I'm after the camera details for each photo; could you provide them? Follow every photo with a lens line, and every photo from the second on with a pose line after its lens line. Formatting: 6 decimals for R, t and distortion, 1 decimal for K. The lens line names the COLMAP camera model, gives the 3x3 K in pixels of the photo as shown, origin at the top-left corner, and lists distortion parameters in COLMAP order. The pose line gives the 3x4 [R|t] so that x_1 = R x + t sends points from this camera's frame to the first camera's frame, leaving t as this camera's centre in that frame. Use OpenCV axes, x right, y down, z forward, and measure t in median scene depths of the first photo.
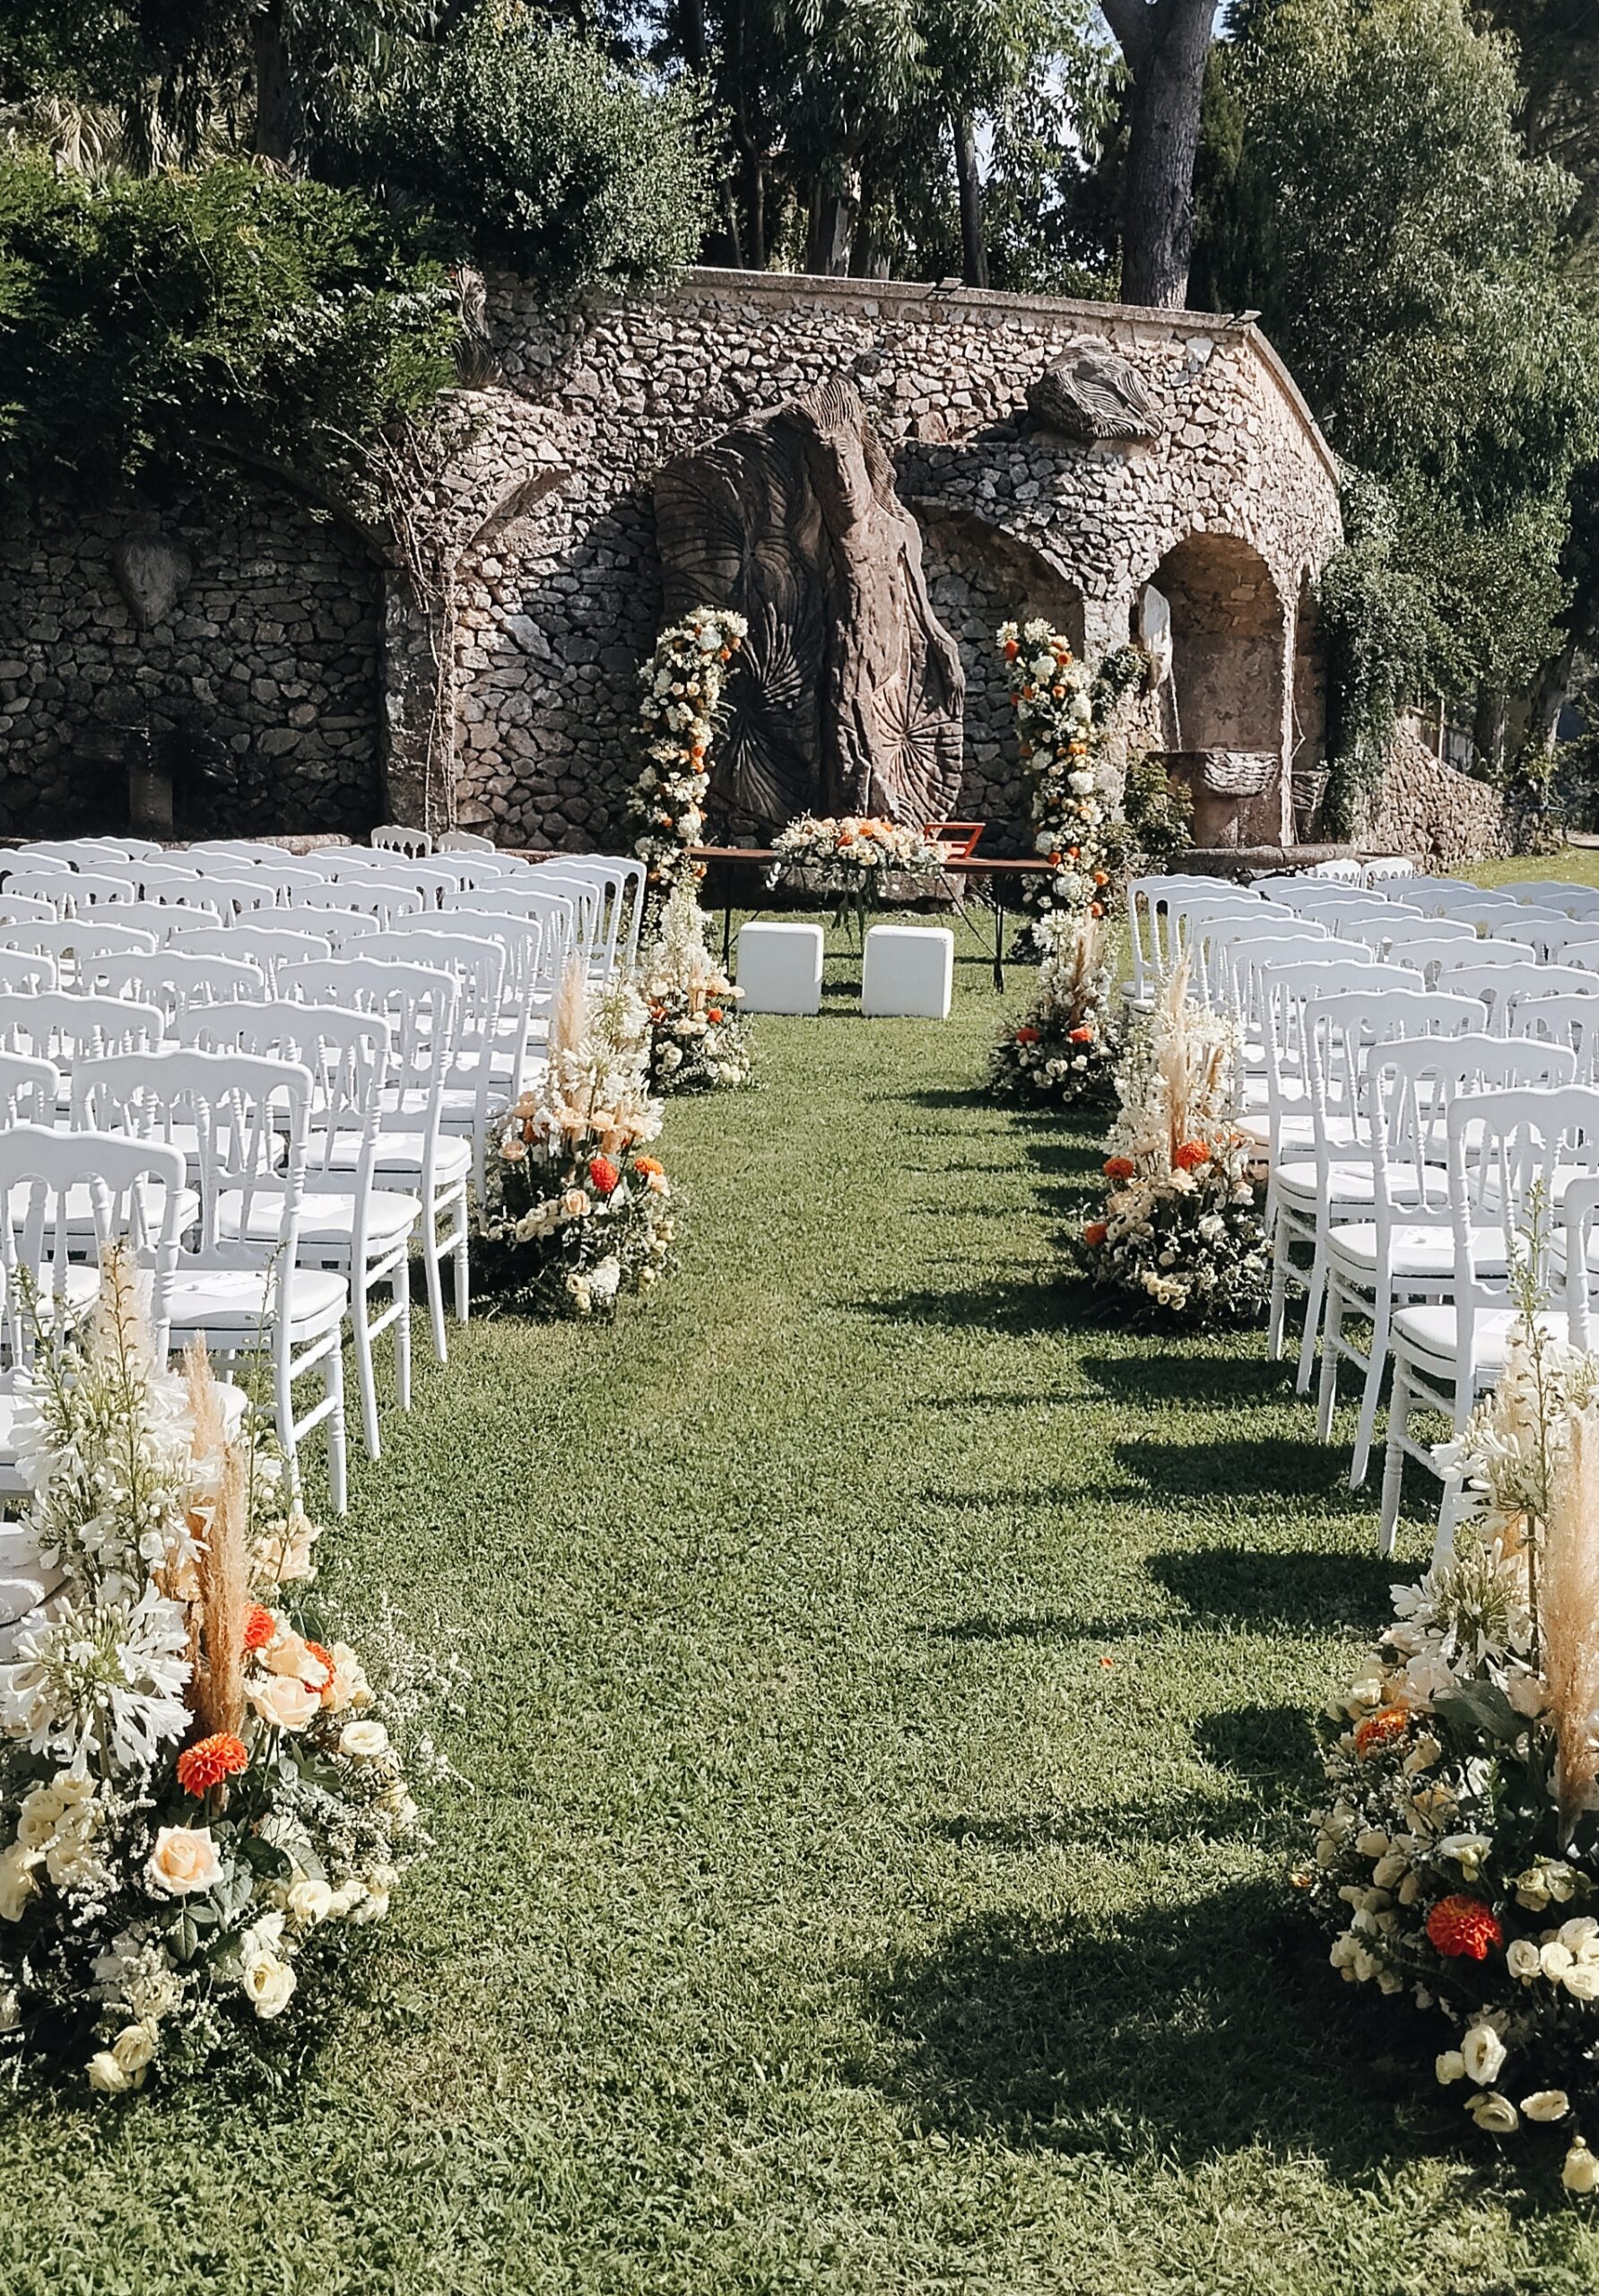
lens RADIAL K [[2043.5, 0, 871.6], [0, 2043.5, 933.6], [0, 0, 1]] dist [0.029105, 0.002143]
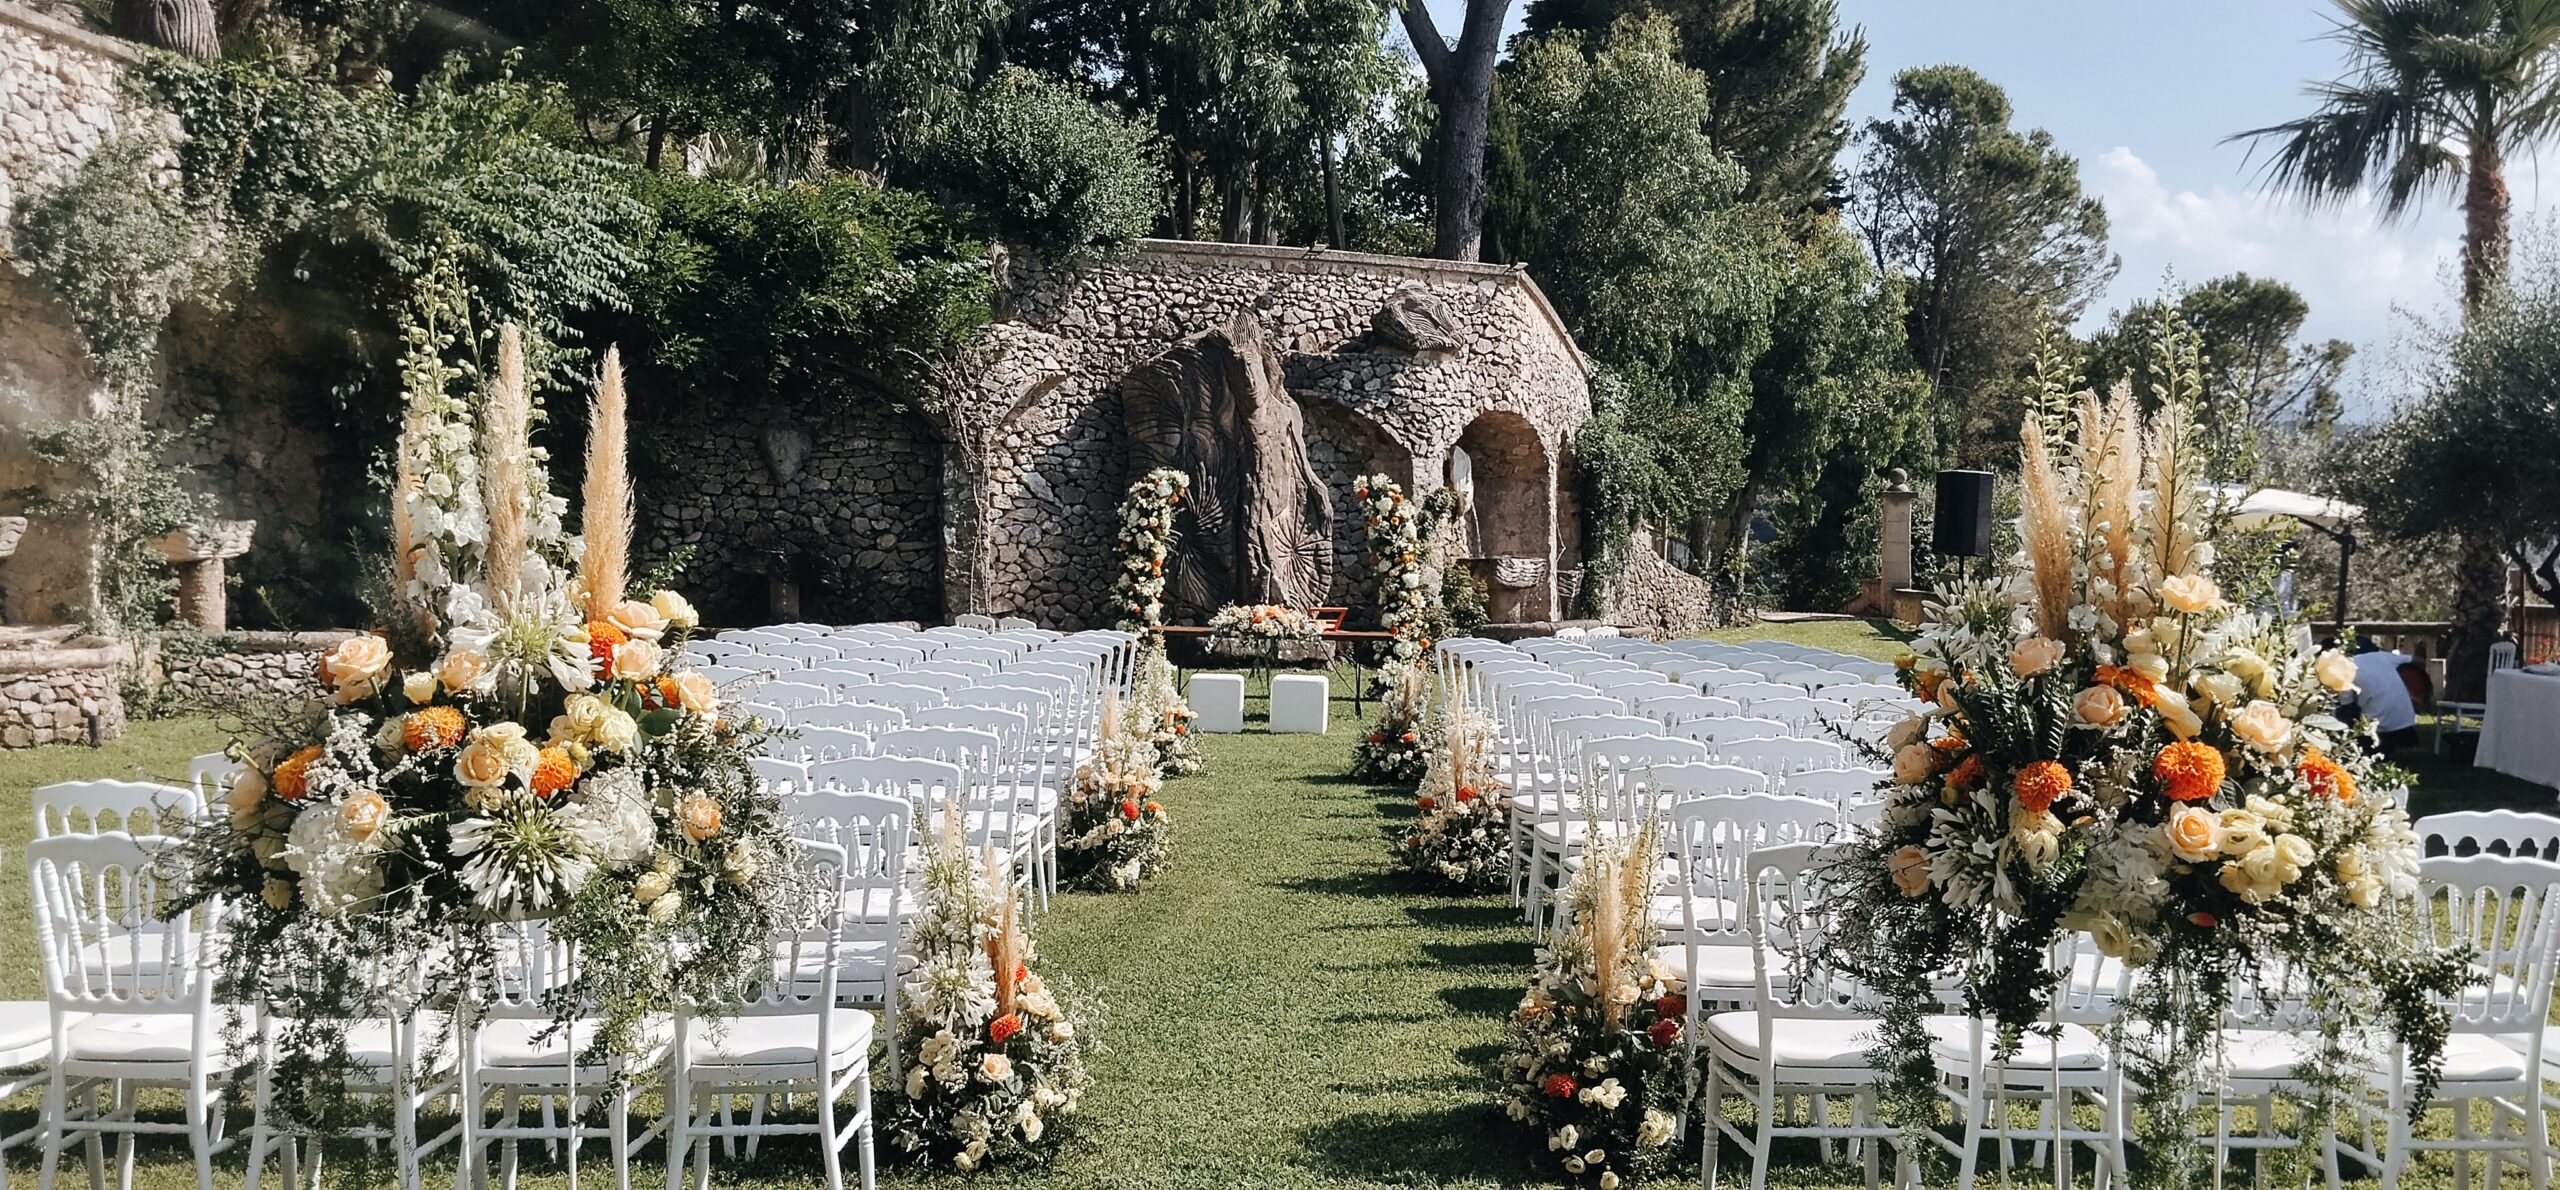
lens RADIAL K [[2065.9, 0, 1265.5], [0, 2065.9, 550.5], [0, 0, 1]] dist [0.038839, -0.001283]
pose [[0.999849, -0.011894, 0.012698, -0.022720], [0.012936, 0.996261, -0.085419, 0.031248], [-0.011634, 0.085570, 0.996264, -0.492127]]
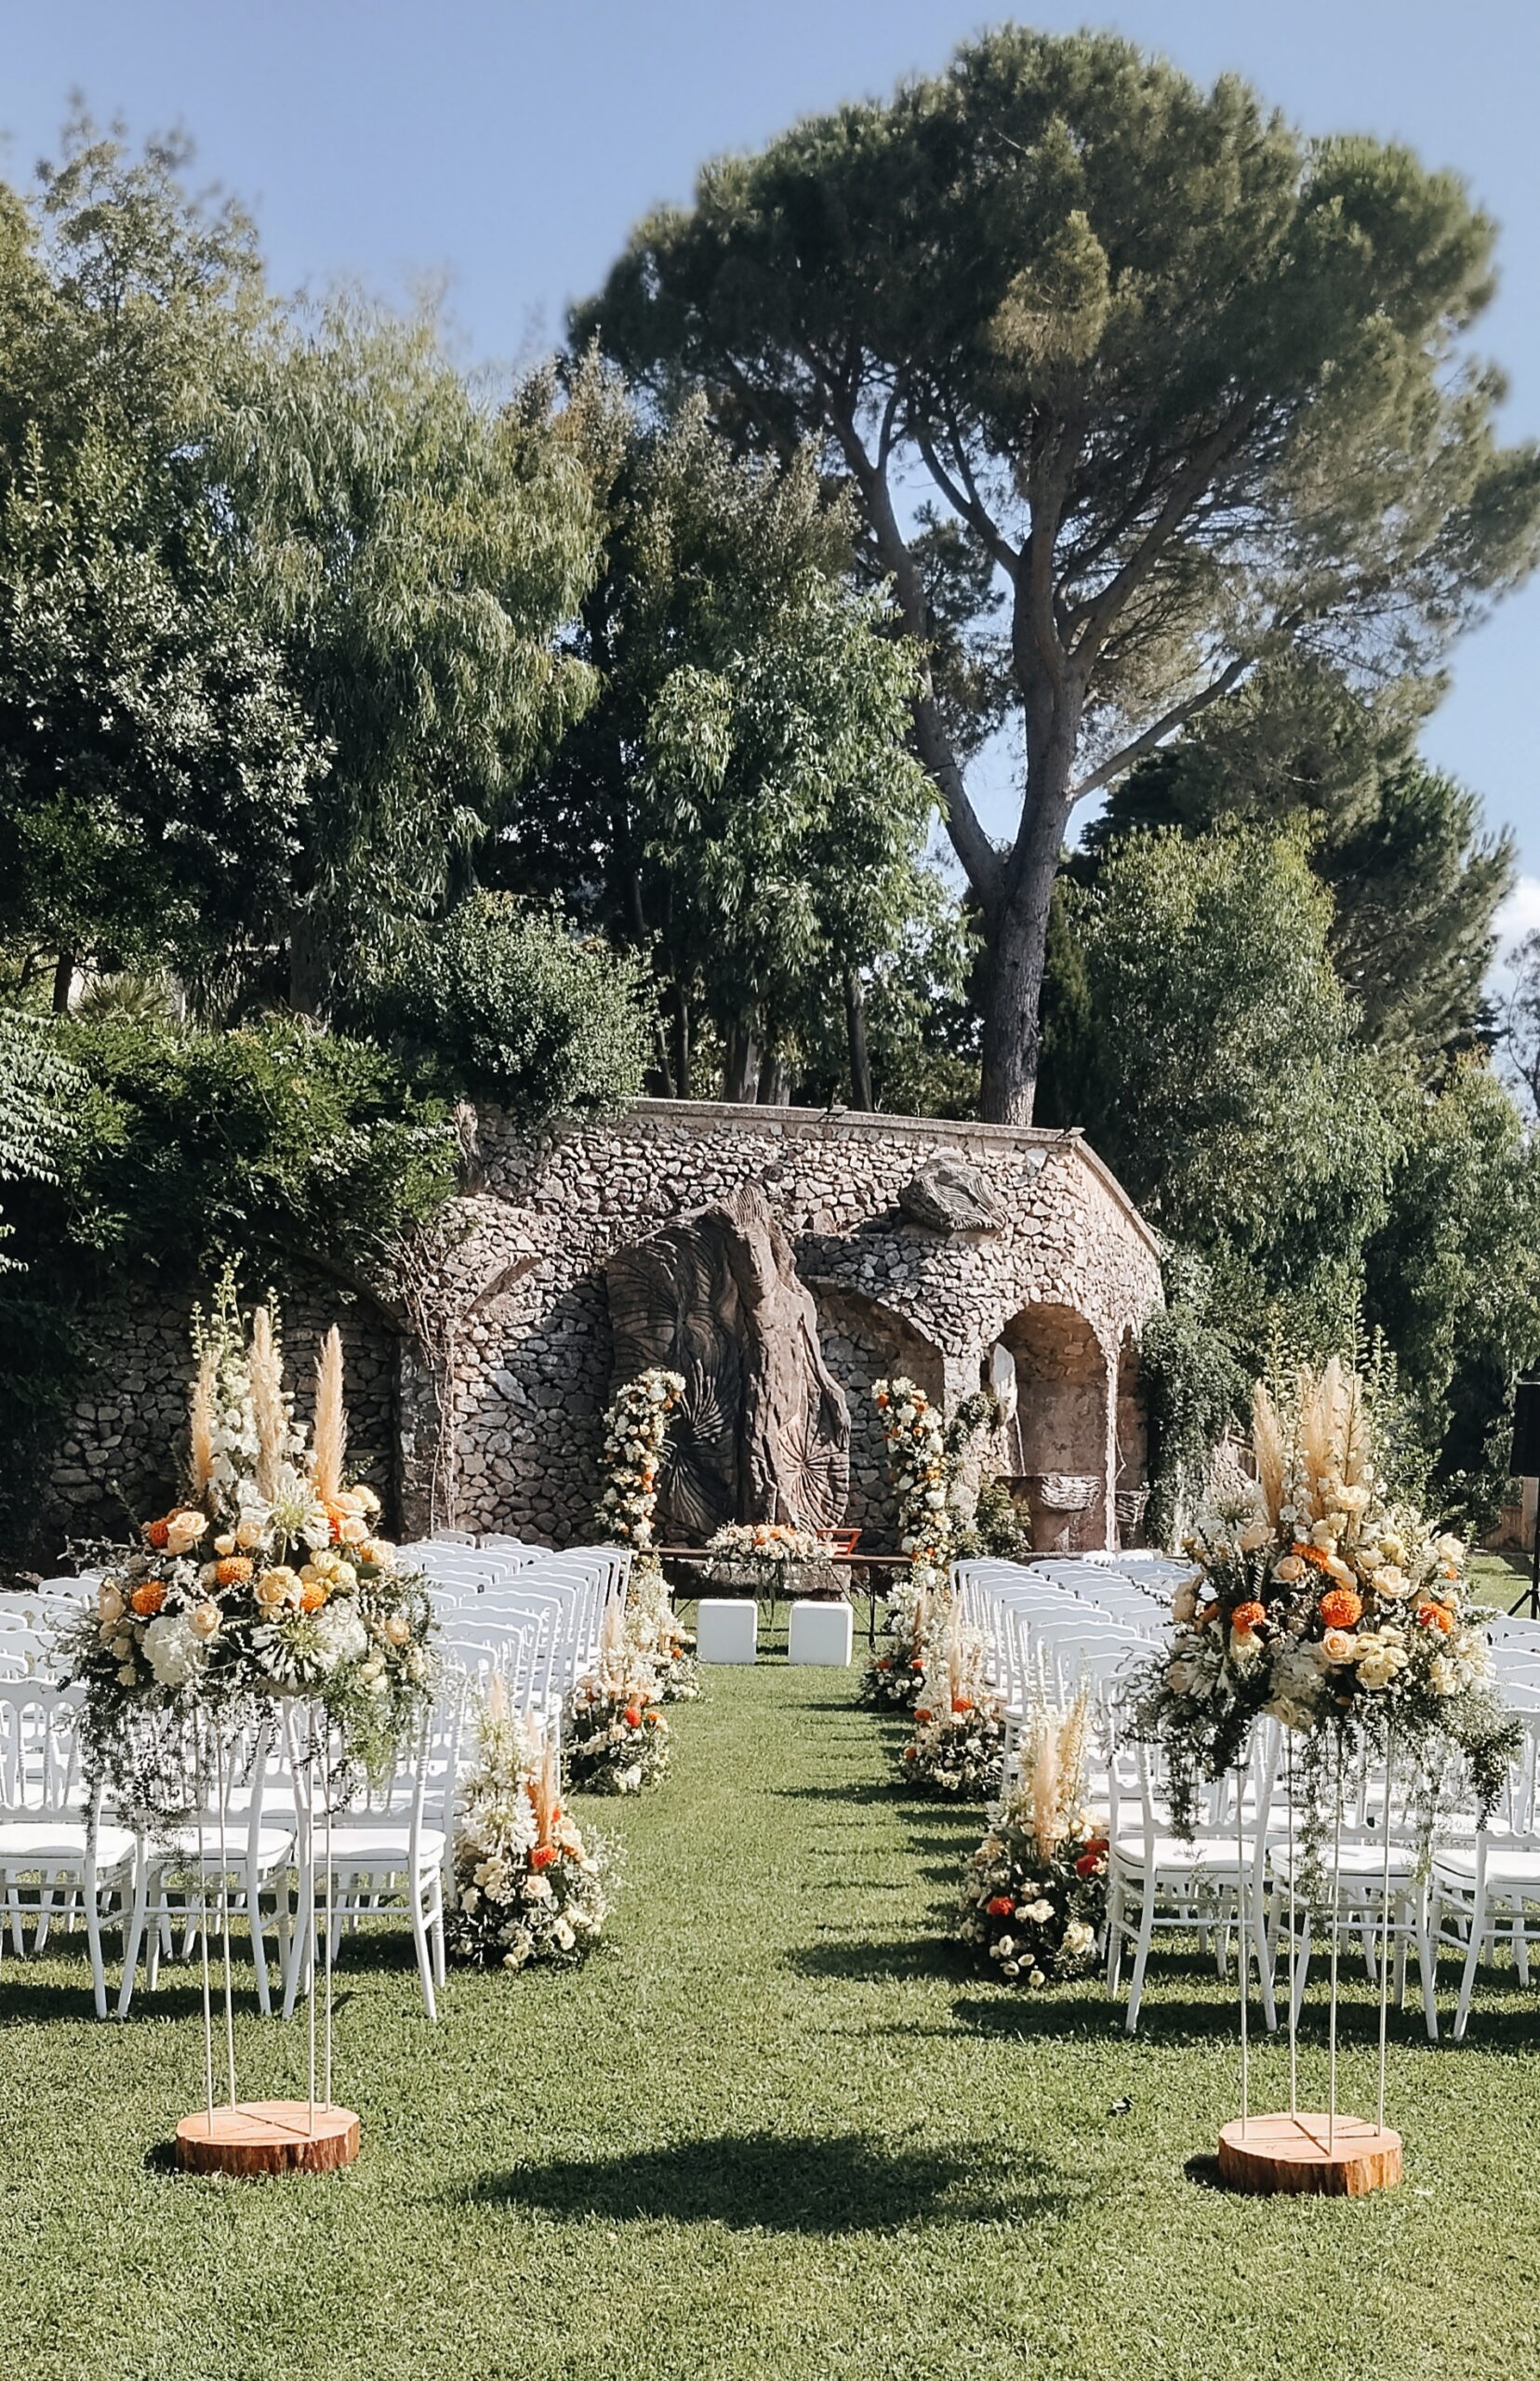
lens RADIAL K [[5228.3, 0, 770.0], [0, 5228.3, 1190.5], [0, 0, 1]] dist [-0.021827, -0.039285]
pose [[0.999979, -0.001256, 0.006409, -0.025357], [0.002125, 0.990505, -0.137459, 0.183213], [-0.006175, 0.137469, 0.990487, -2.259816]]
